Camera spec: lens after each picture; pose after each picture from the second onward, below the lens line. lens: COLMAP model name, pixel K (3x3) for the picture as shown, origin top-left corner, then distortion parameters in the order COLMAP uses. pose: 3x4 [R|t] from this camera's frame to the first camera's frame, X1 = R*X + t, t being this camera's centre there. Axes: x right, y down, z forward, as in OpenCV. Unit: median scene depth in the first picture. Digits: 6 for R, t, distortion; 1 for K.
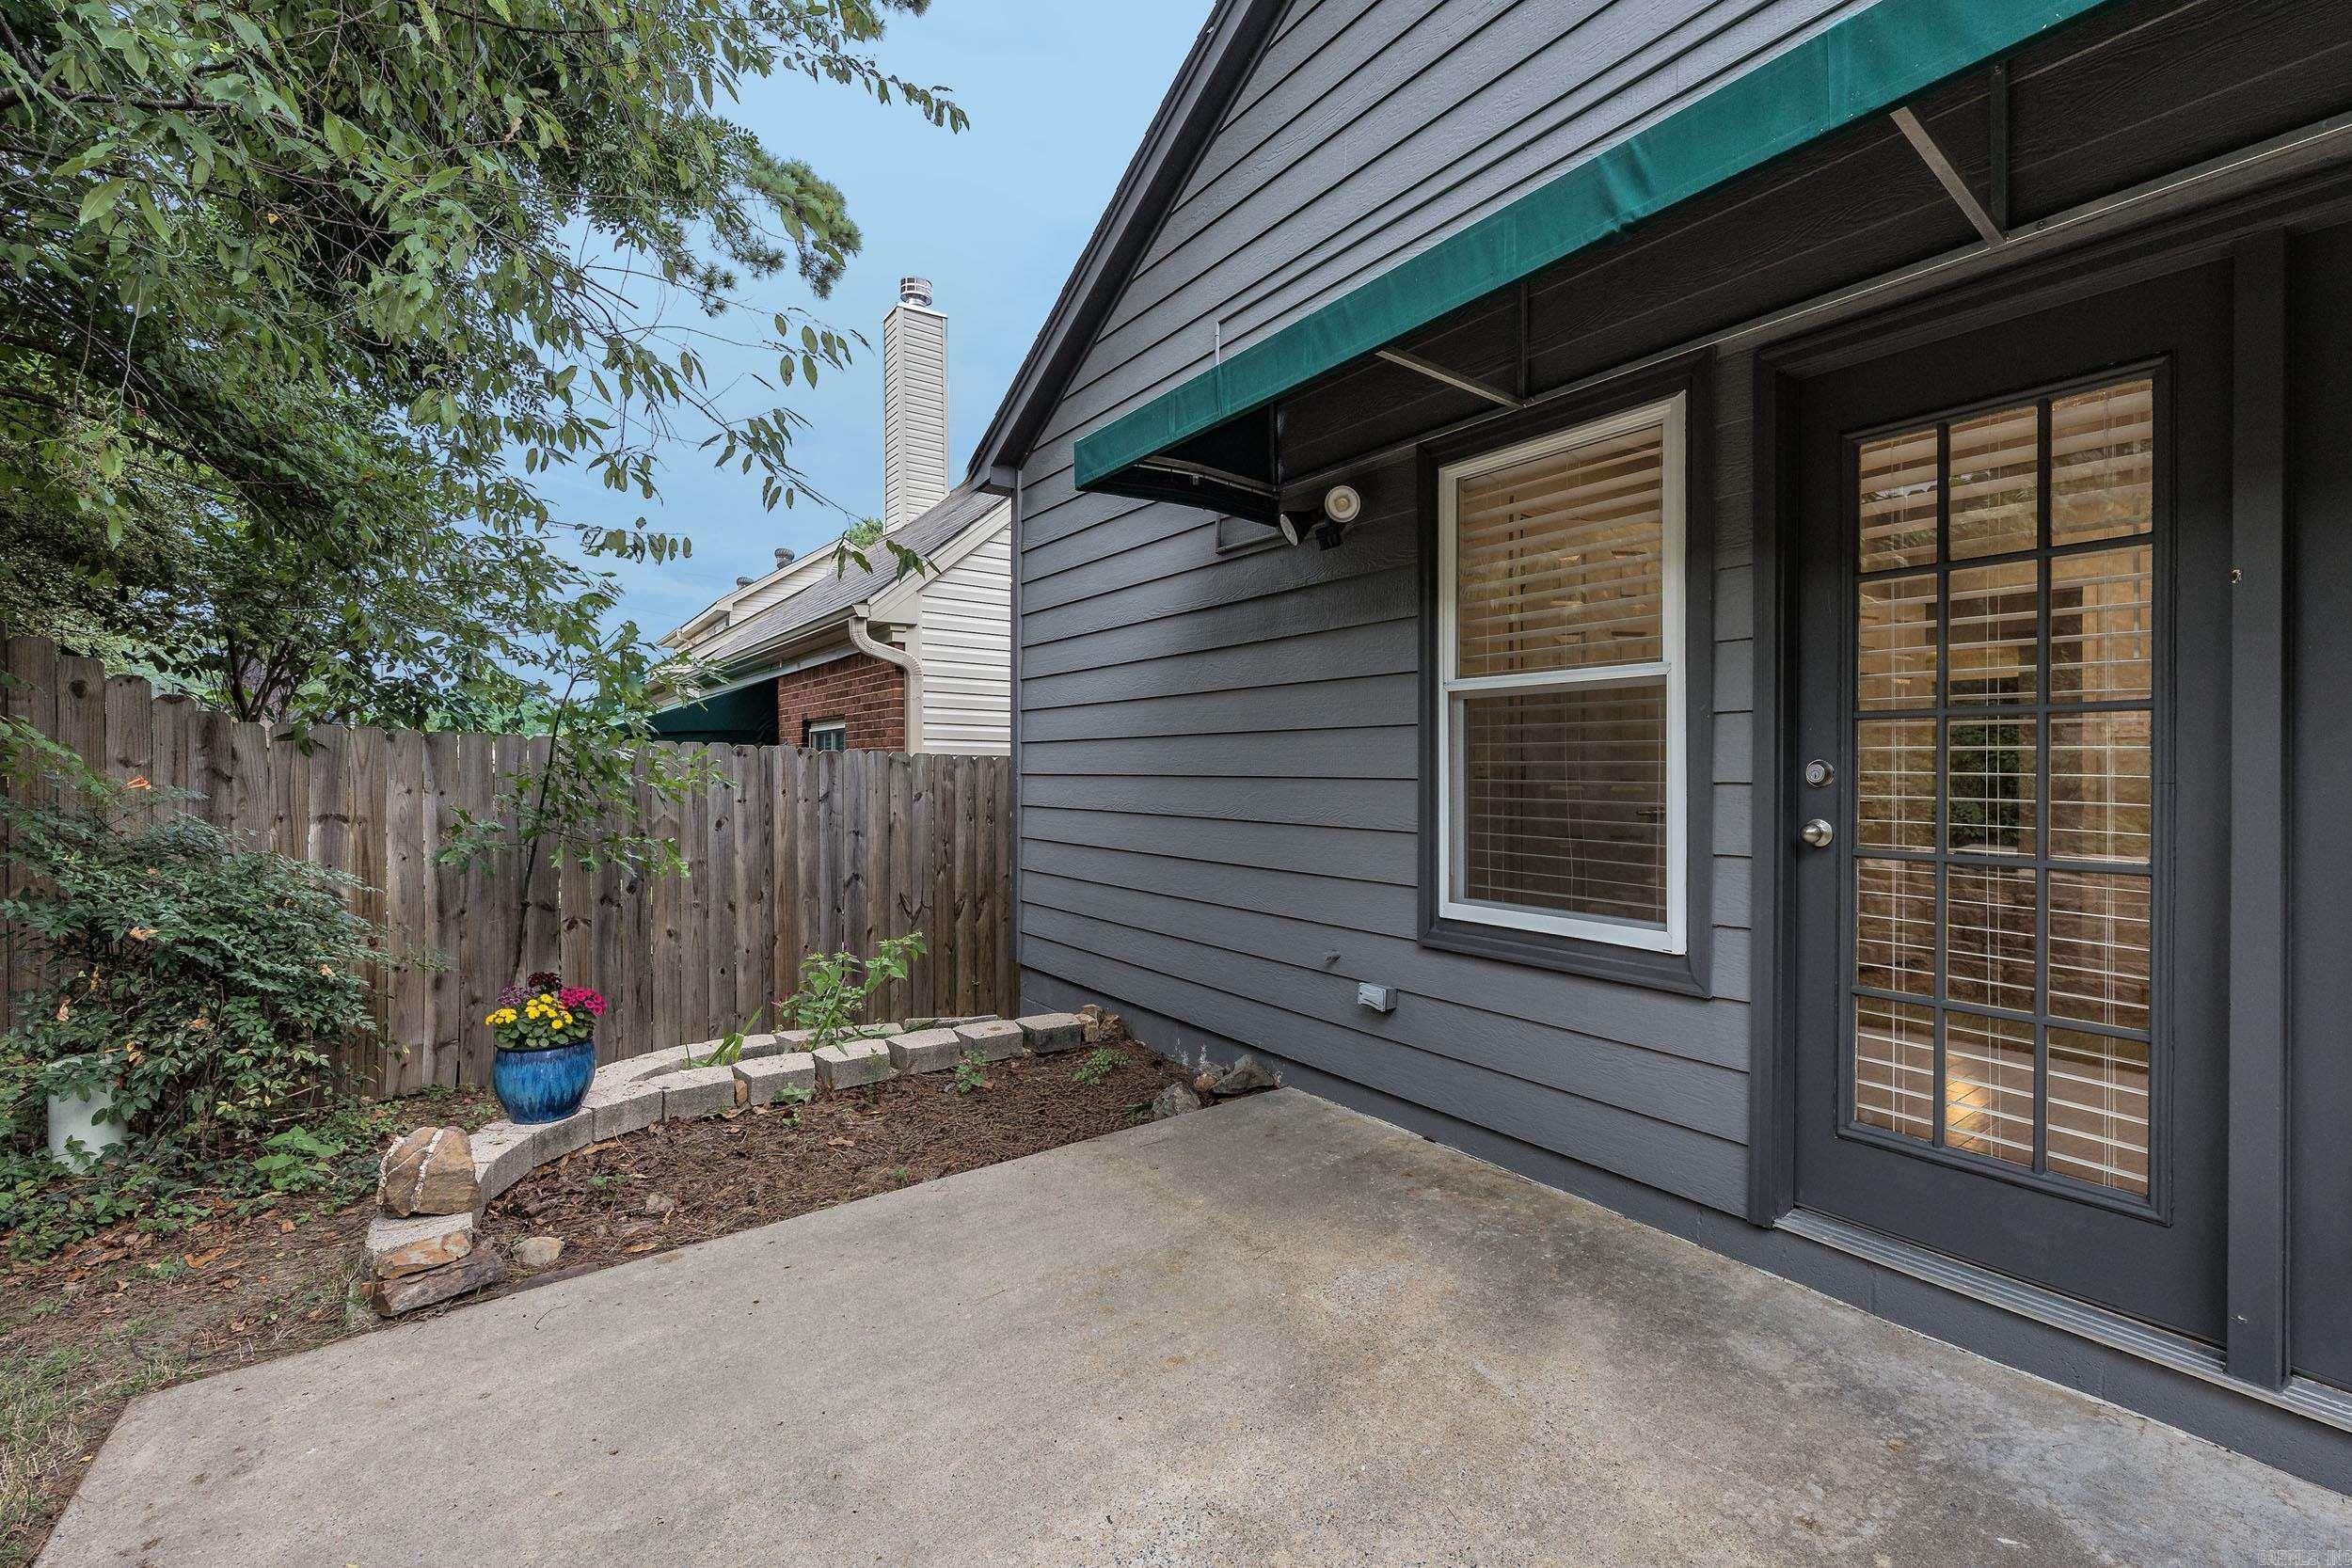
lens RADIAL K [[950.4, 0, 1175.8], [0, 950.4, 778.9], [0, 0, 1]] dist [-0.001886, -0.000172]
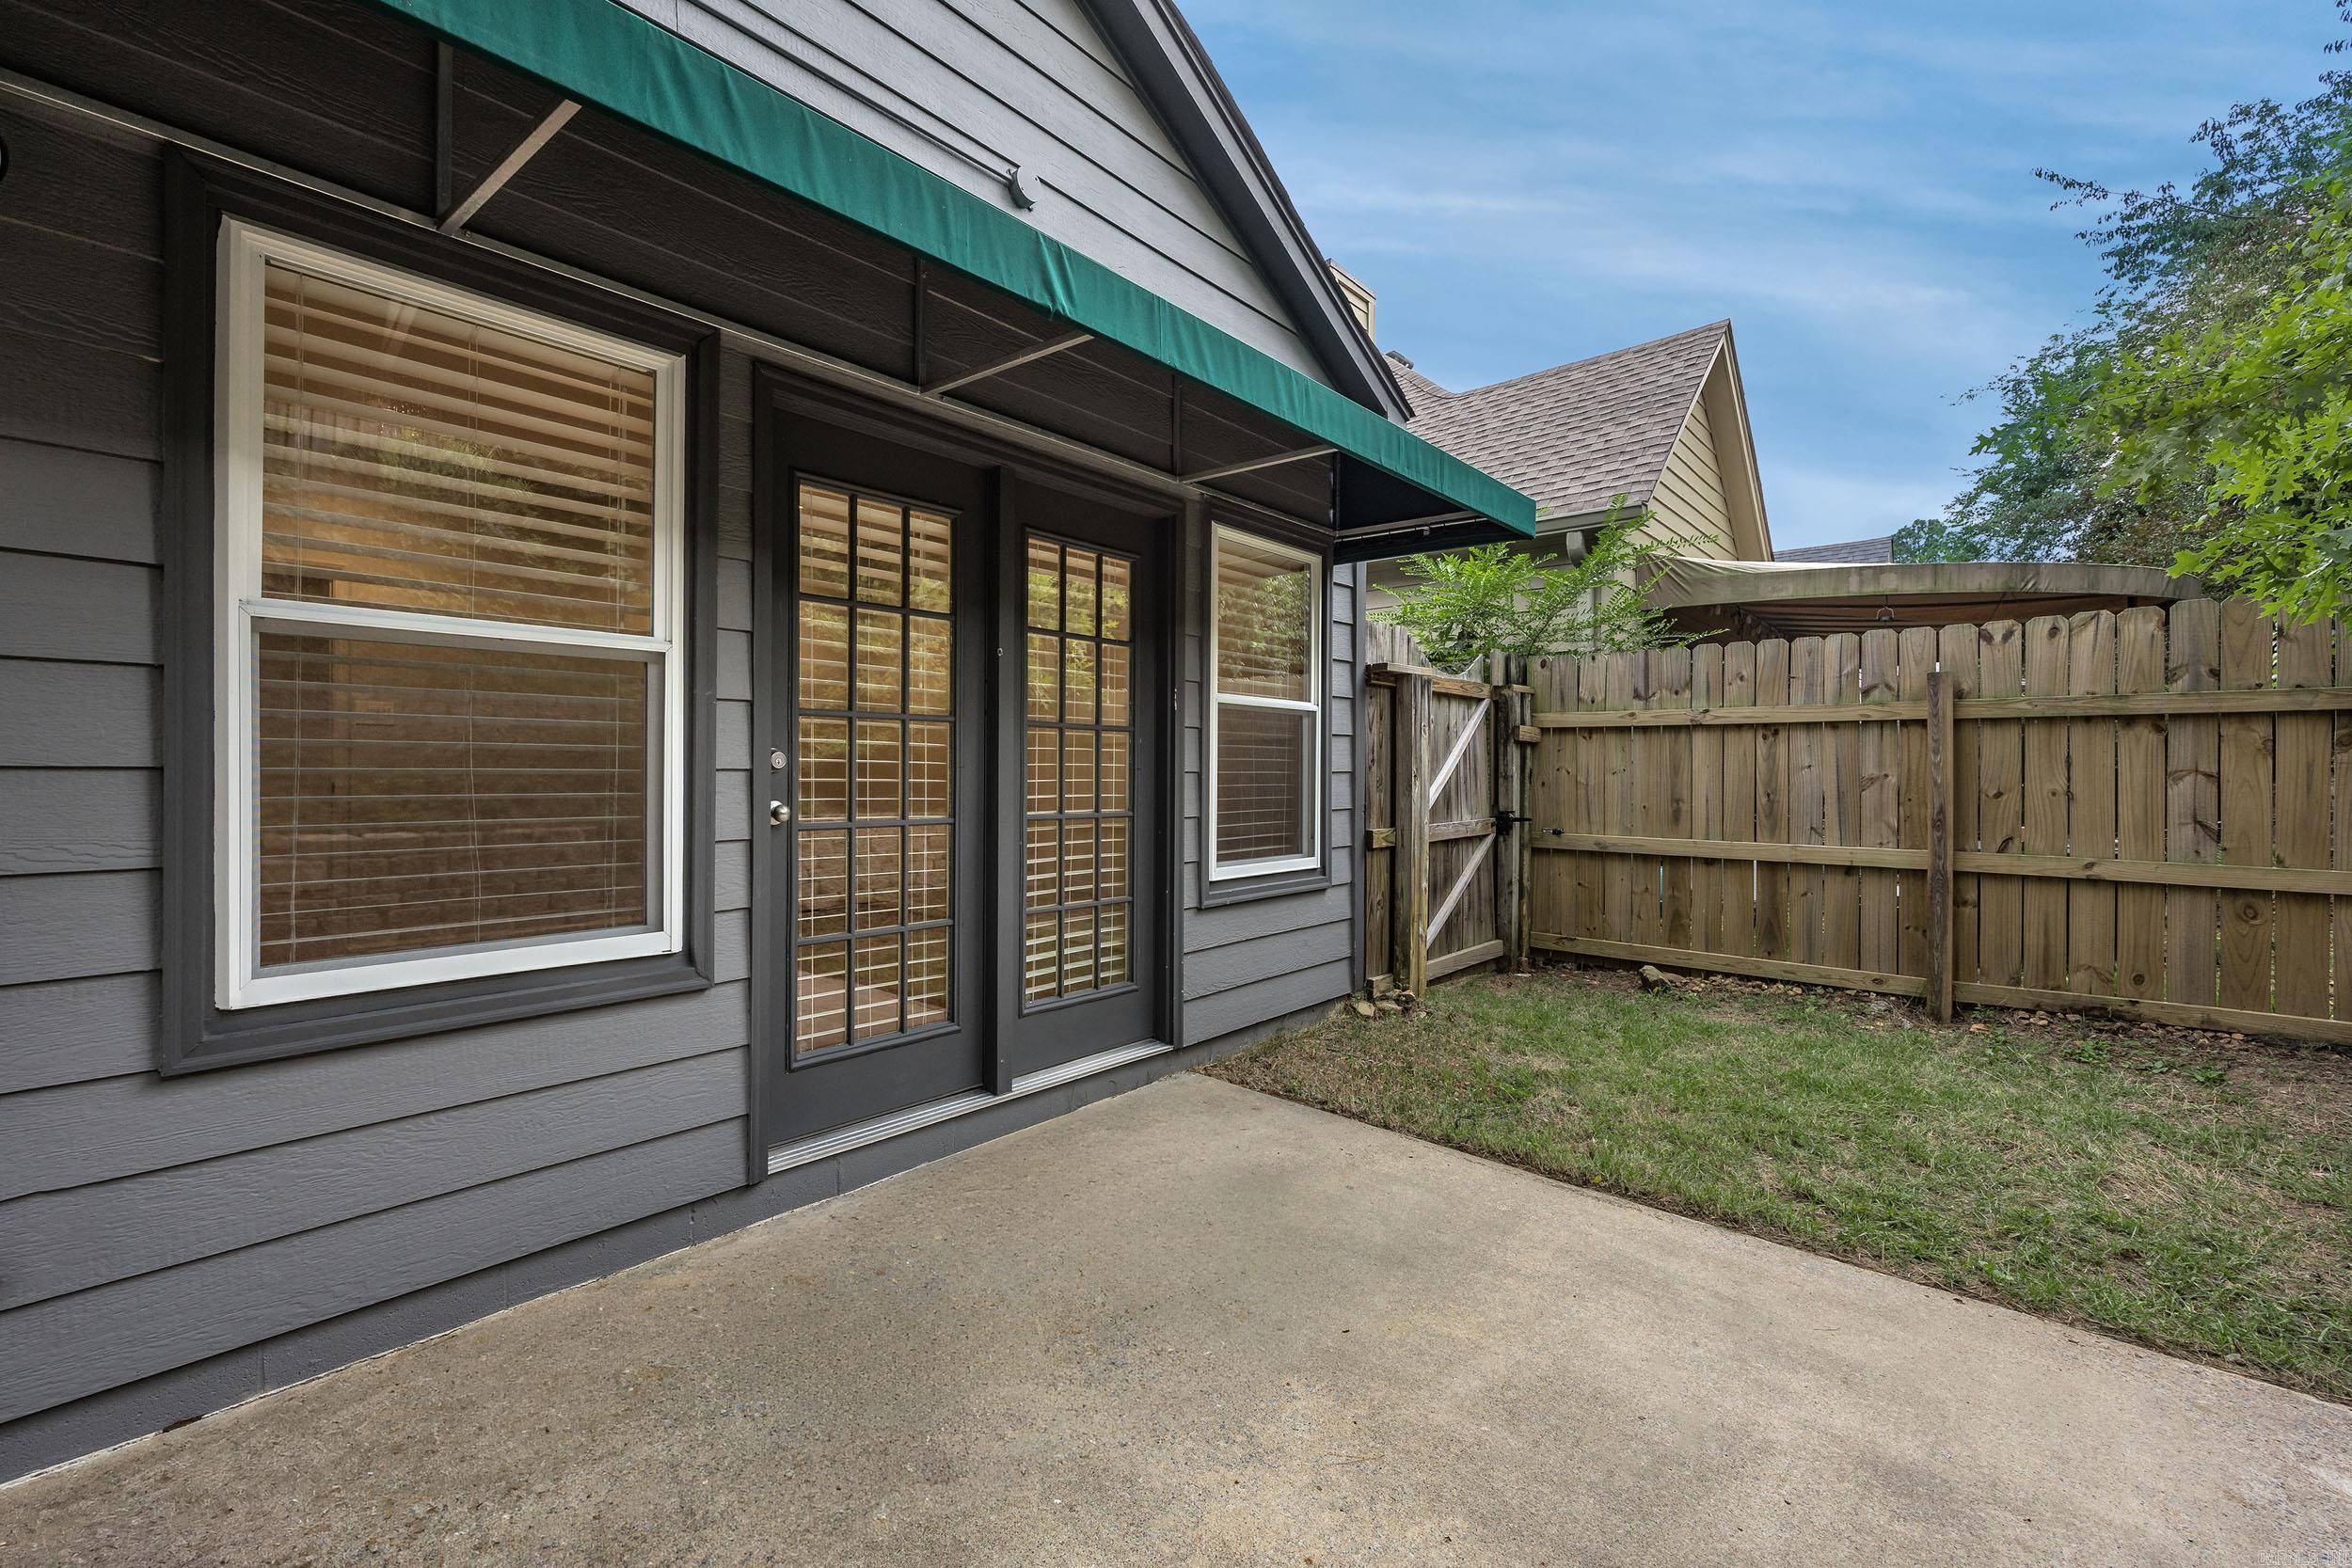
lens RADIAL K [[1014.3, 0, 1173.7], [0, 1014.3, 763.3], [0, 0, 1]] dist [0.002117, 0.000060]
pose [[-0.230923, -0.008293, 0.972937, -0.592724], [-0.006106, 0.999956, 0.007075, -0.013440], [-0.972953, -0.004307, -0.230964, 0.792817]]
